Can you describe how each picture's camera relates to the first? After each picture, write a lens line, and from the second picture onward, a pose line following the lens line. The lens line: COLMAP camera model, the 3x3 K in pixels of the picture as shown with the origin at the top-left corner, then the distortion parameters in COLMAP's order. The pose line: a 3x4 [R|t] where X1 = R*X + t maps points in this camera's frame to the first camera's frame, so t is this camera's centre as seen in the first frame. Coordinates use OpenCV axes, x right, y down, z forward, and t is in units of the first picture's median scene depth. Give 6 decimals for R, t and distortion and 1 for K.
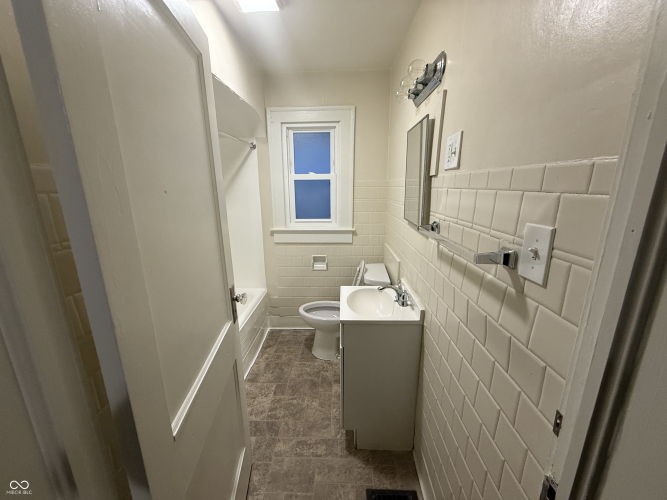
lens RADIAL K [[266.3, 0, 332.7], [0, 266.3, 251.7], [0, 0, 1]] dist [0.000864, -0.000307]
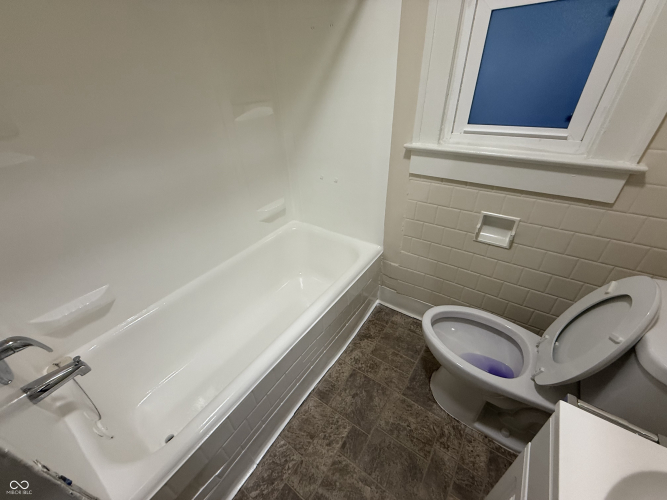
lens RADIAL K [[266.3, 0, 335.3], [0, 266.3, 251.8], [0, 0, 1]] dist [0.000864, -0.000307]
pose [[0.840794, 0.278207, -0.464399, -0.061243], [-0.106727, 0.926194, 0.361626, -0.065961], [0.530731, -0.254489, 0.808430, 0.494155]]
